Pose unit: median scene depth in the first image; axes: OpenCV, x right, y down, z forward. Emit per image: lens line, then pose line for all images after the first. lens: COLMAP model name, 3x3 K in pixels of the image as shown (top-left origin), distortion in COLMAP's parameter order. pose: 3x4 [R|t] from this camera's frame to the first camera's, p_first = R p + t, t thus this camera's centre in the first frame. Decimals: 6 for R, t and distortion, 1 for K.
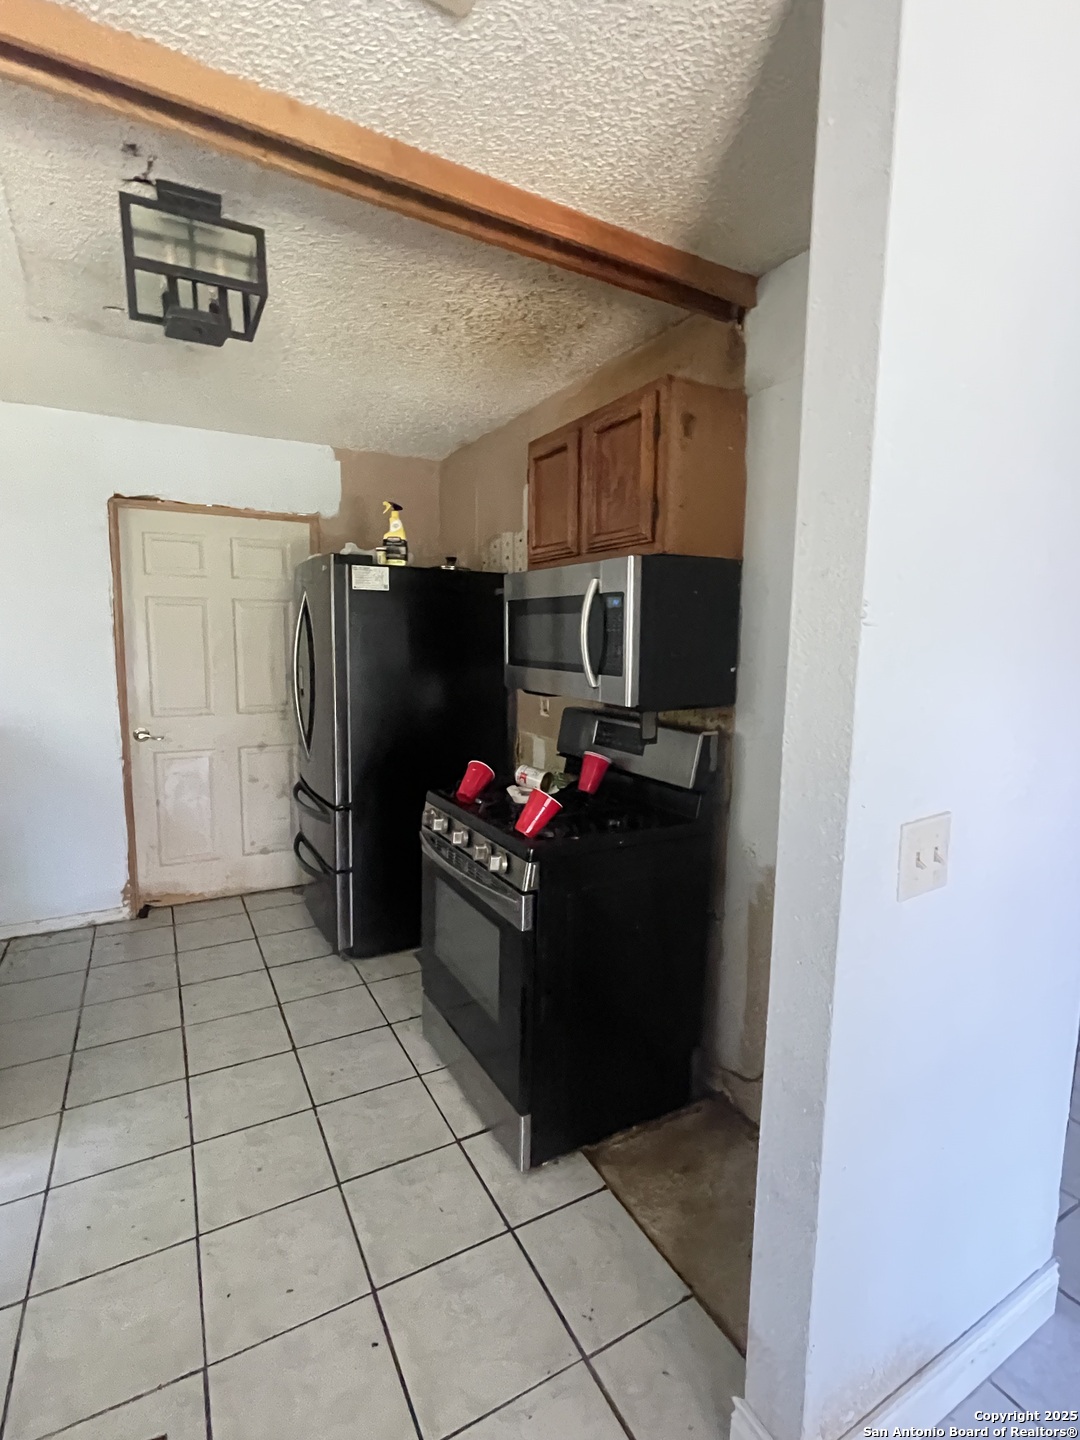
lens RADIAL K [[696.5, 0, 540.0], [0, 696.5, 720.0], [0, 0, 1]] dist [-0.001489, -0.000028]
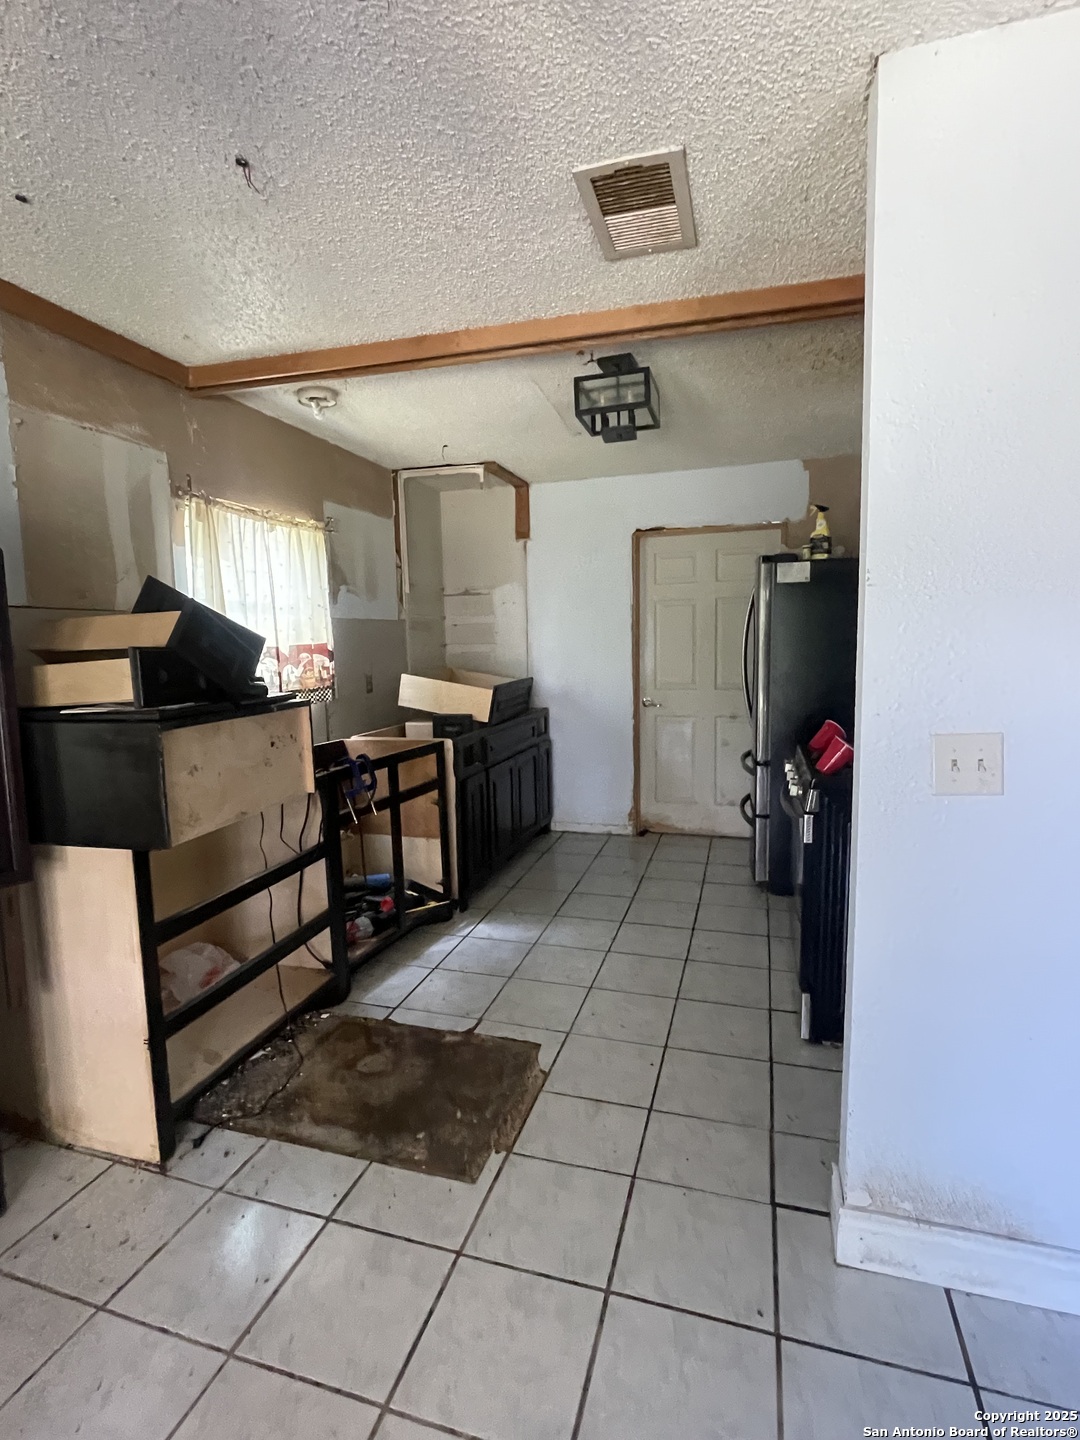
lens RADIAL K [[765.3, 0, 540.0], [0, 765.3, 720.0], [0, 0, 1]] dist [-0.003381, -0.000283]
pose [[0.689663, 0.045246, -0.722716, 0.396281], [-0.054332, 0.998466, 0.010663, 0.055382], [0.722090, 0.031913, 0.691063, -0.200282]]
